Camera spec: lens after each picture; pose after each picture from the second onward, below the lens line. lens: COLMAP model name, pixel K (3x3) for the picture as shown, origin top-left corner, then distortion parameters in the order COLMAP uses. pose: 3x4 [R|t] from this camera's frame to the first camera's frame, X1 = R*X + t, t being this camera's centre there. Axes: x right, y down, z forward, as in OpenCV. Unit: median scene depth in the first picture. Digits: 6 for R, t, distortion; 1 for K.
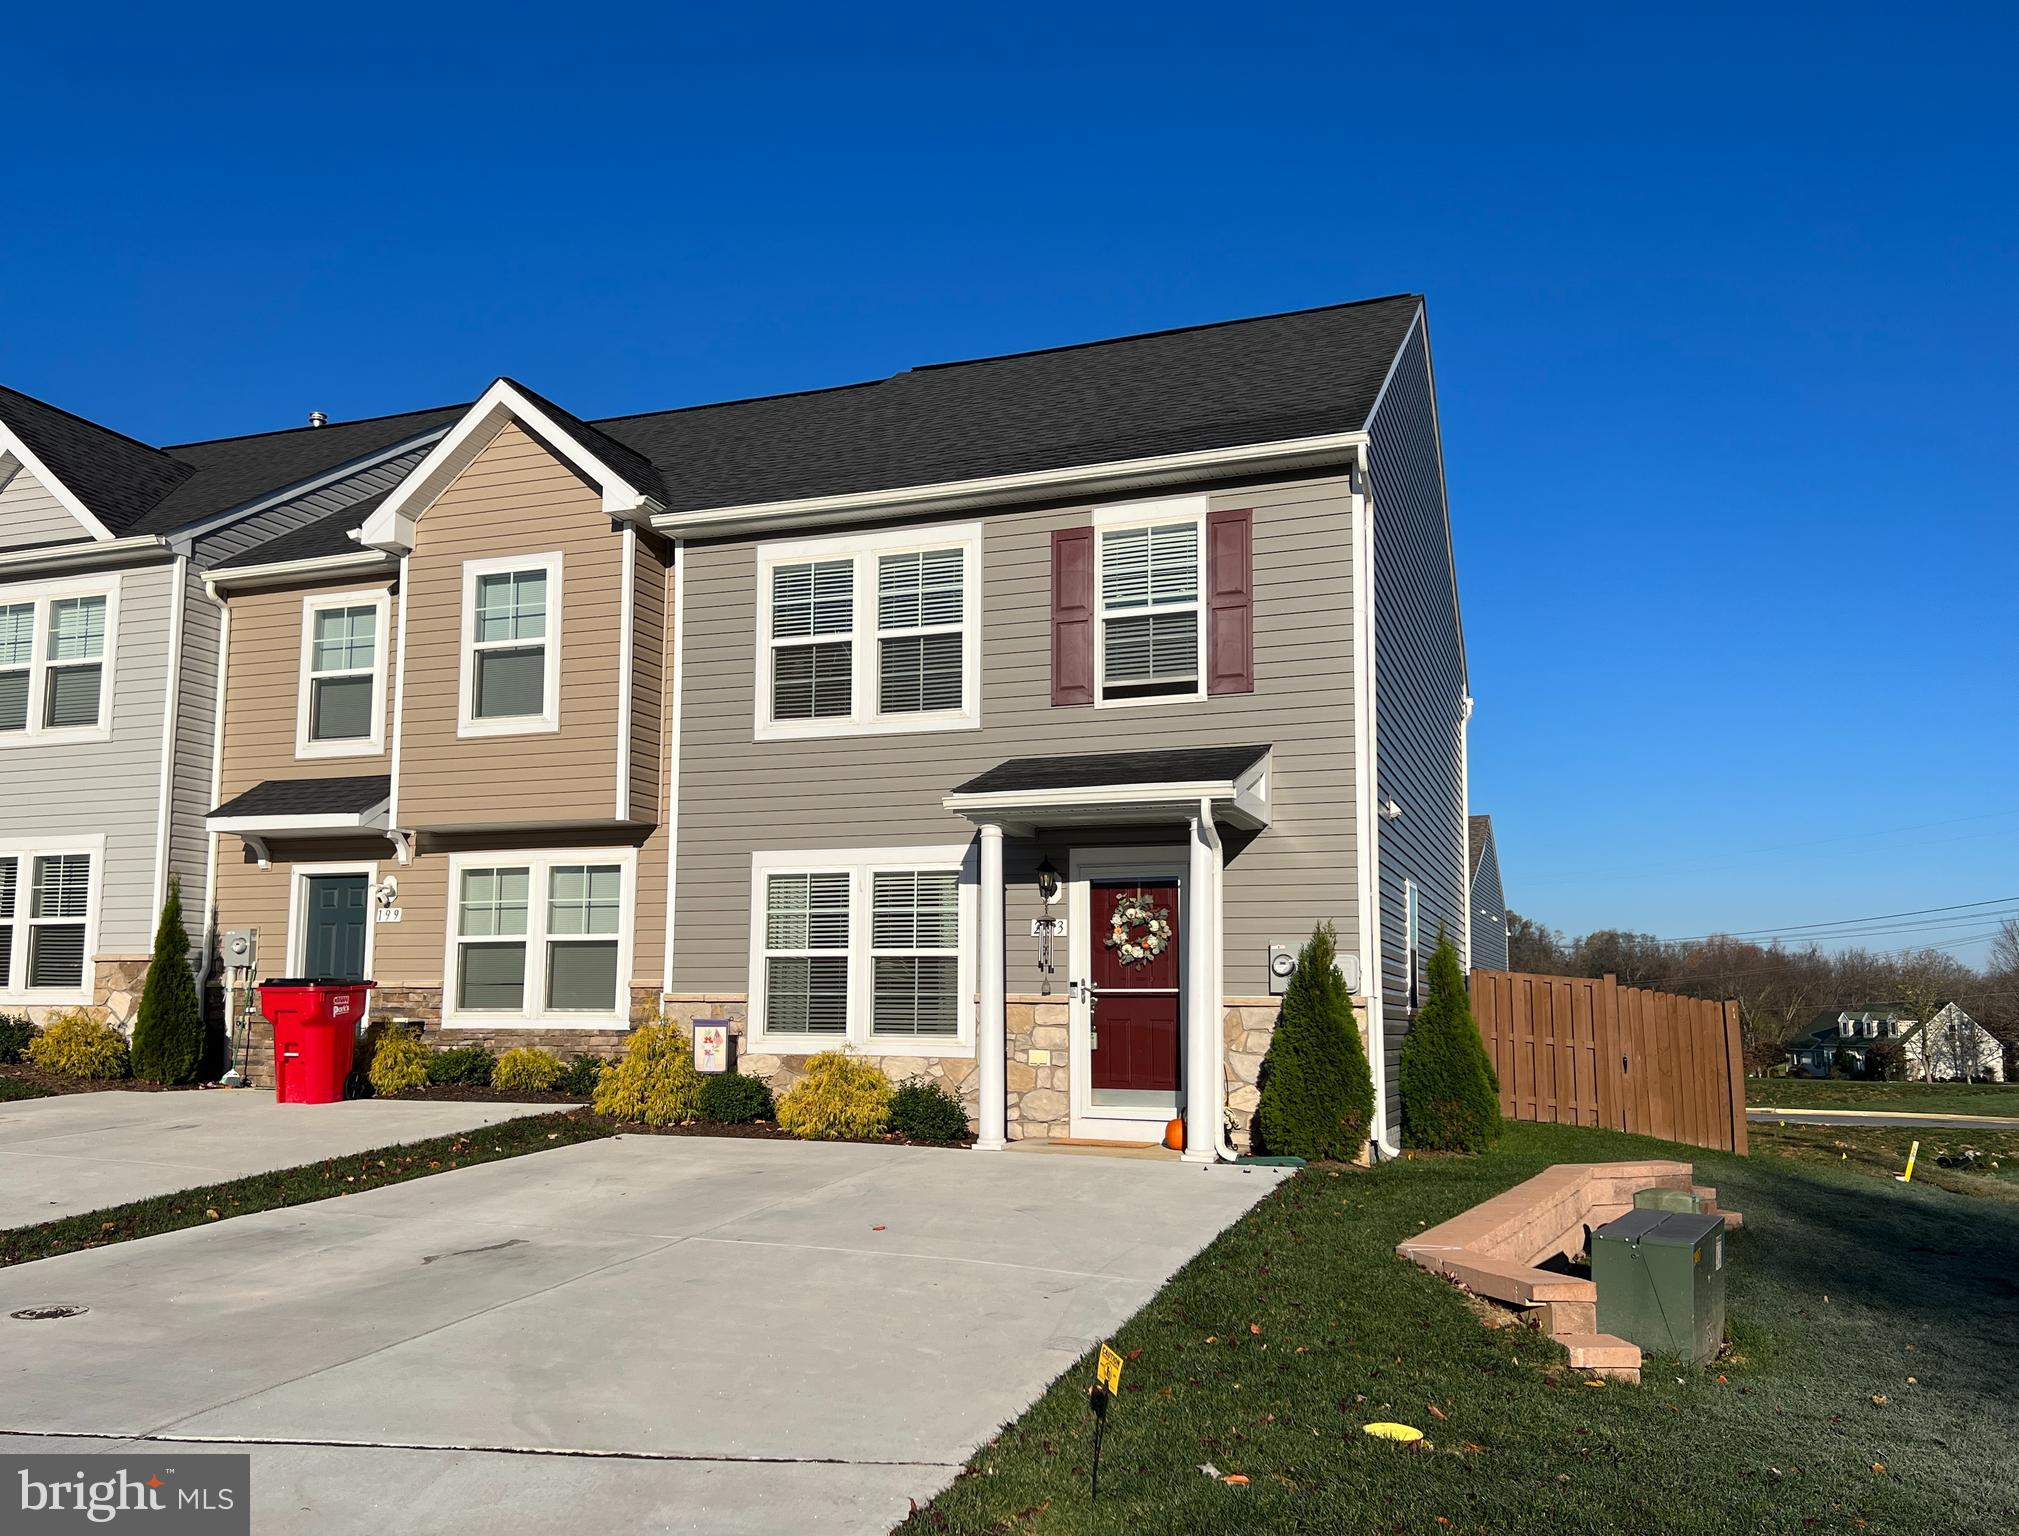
lens RADIAL K [[1638.1, 0, 952.9], [0, 1638.1, 837.4], [0, 0, 1]] dist [0.192330, -0.368982]
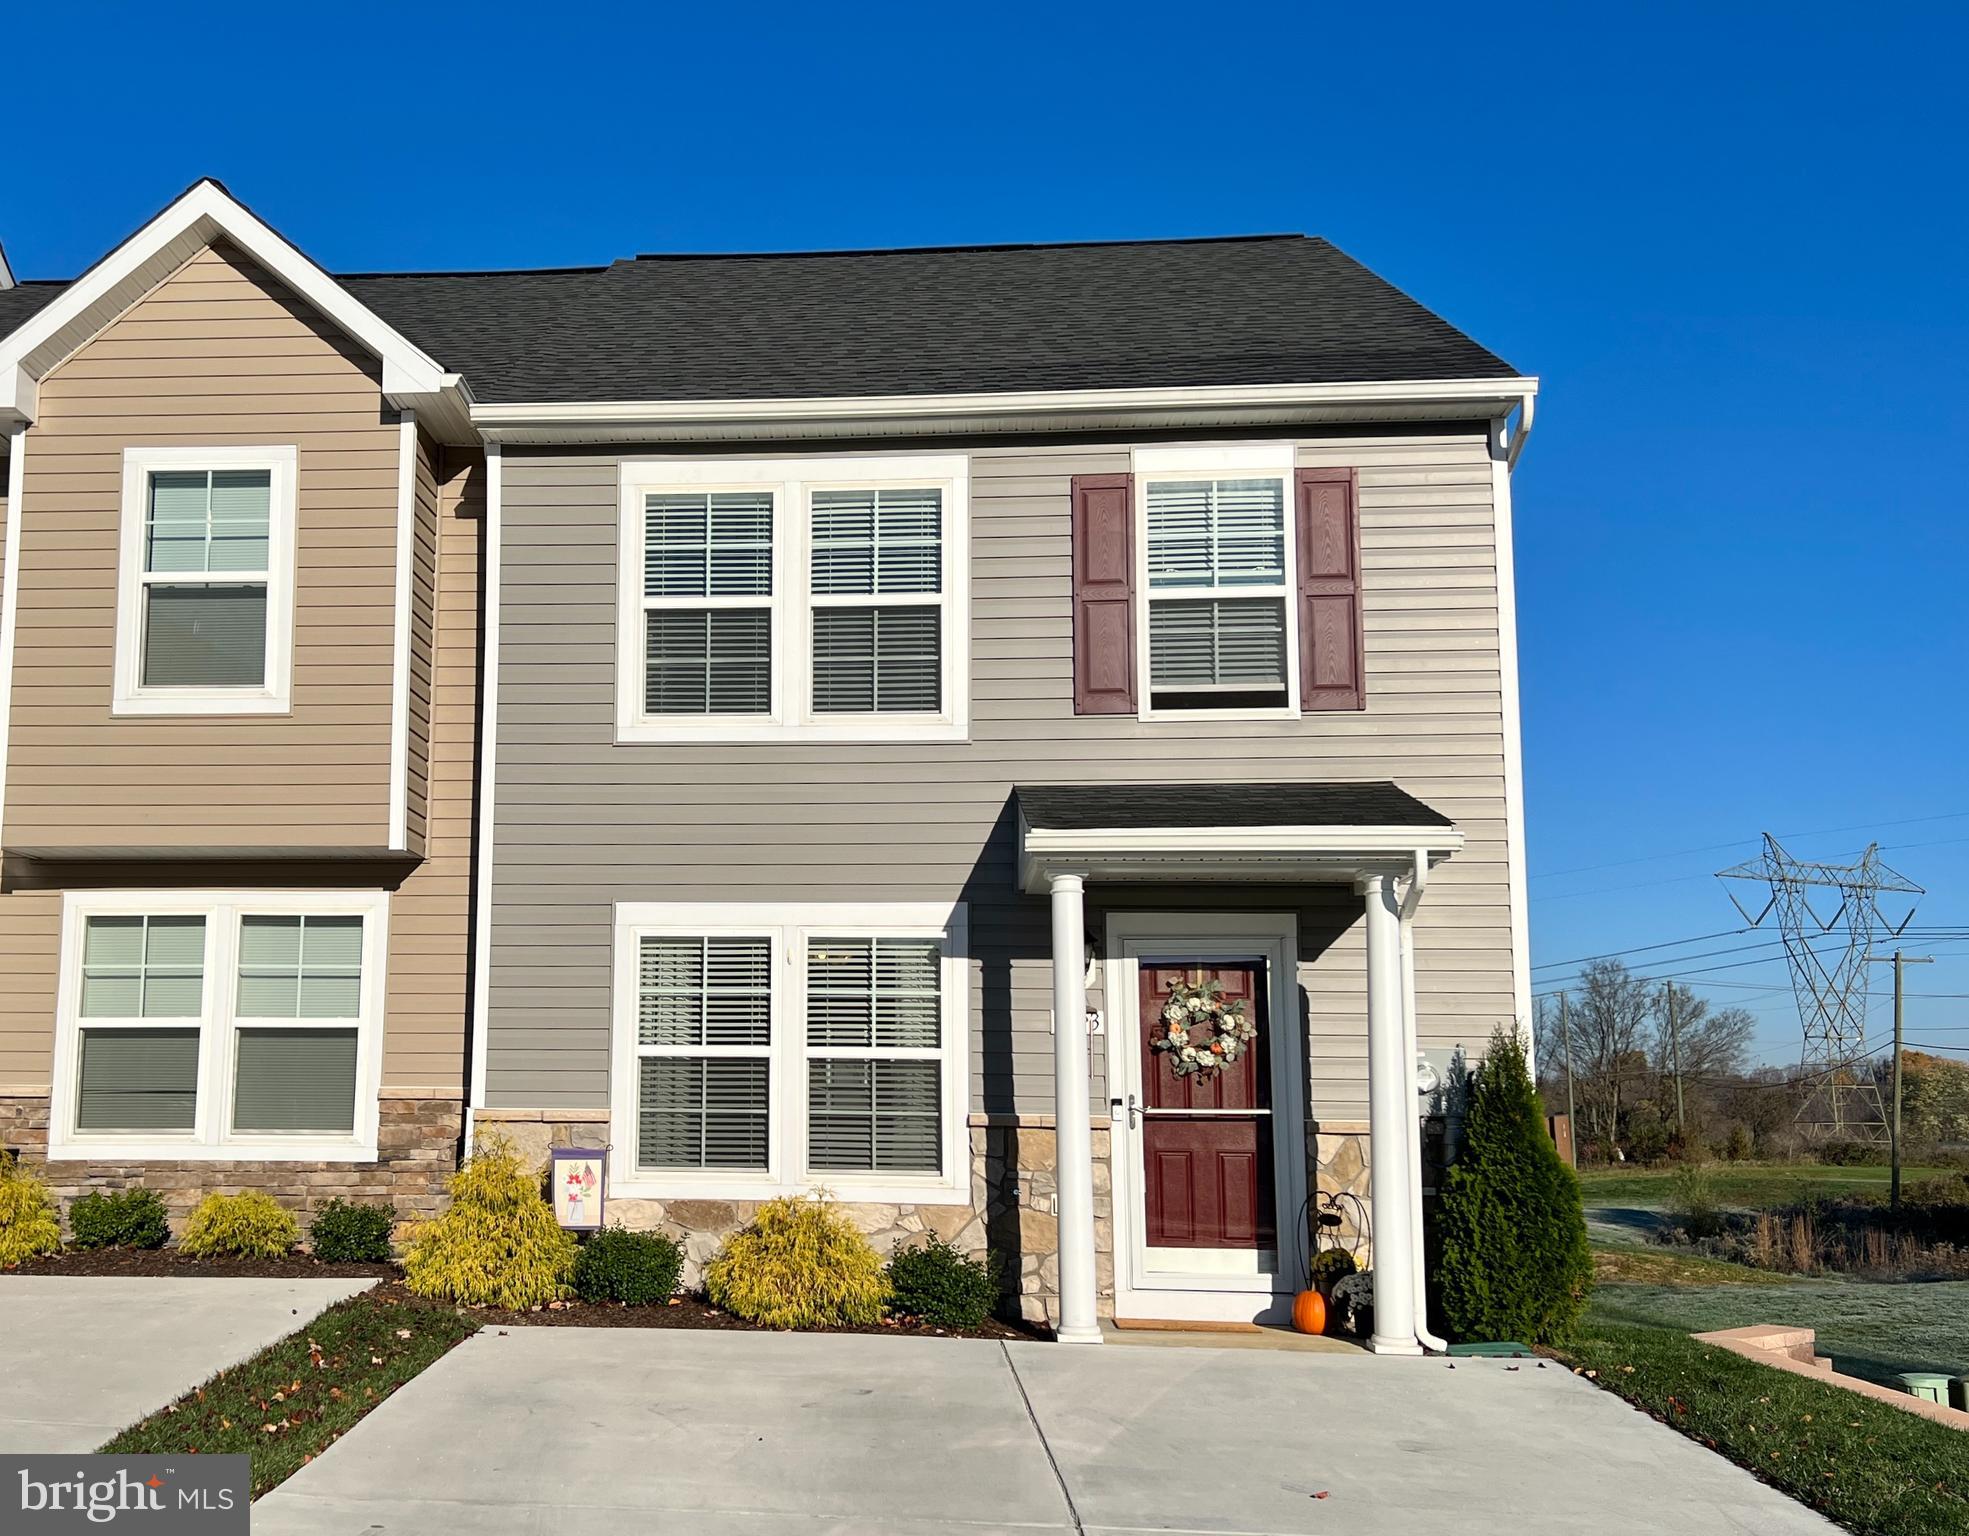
lens RADIAL K [[1960.9, 0, 736.3], [0, 1960.9, 852.6], [0, 0, 1]] dist [0.220012, -0.566931]
pose [[0.959391, 0.038944, 0.279378, -0.311464], [-0.032211, 0.999070, -0.028655, 0.010052], [-0.280235, 0.018492, 0.959753, 0.199627]]
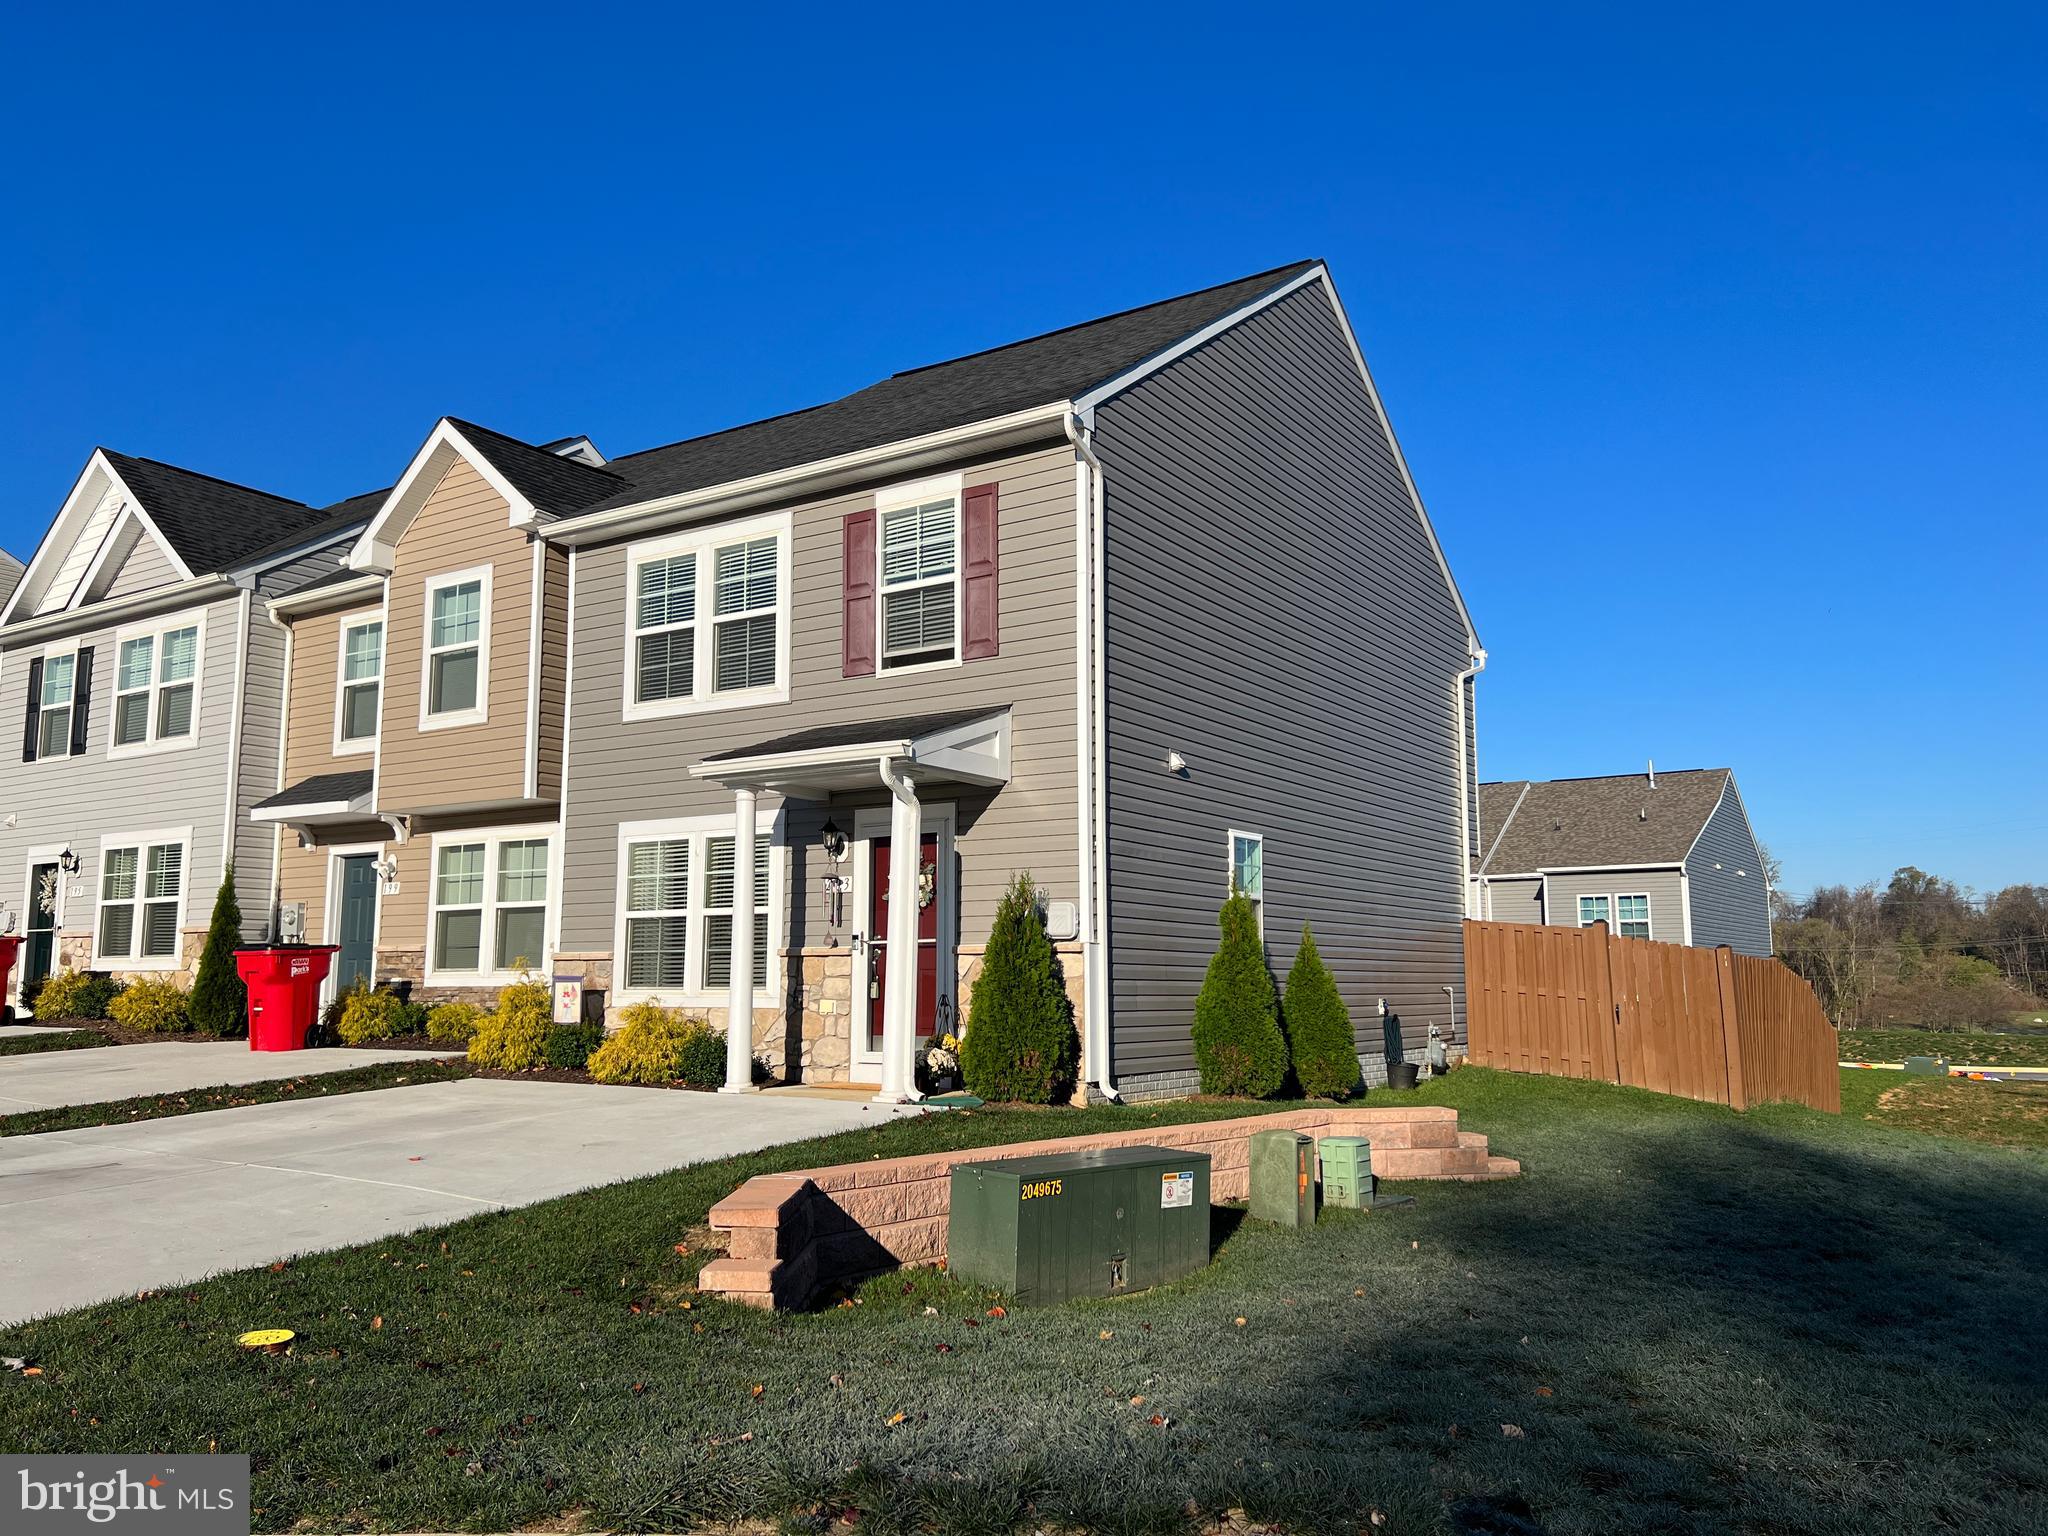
lens RADIAL K [[1519.6, 0, 1008.6], [0, 1519.6, 782.2], [0, 0, 1]] dist [0.159220, -0.242663]
pose [[0.977153, -0.036103, -0.209450, 0.357326], [0.031582, 0.999191, -0.024890, 0.015684], [0.210179, 0.017707, 0.977503, 0.050107]]
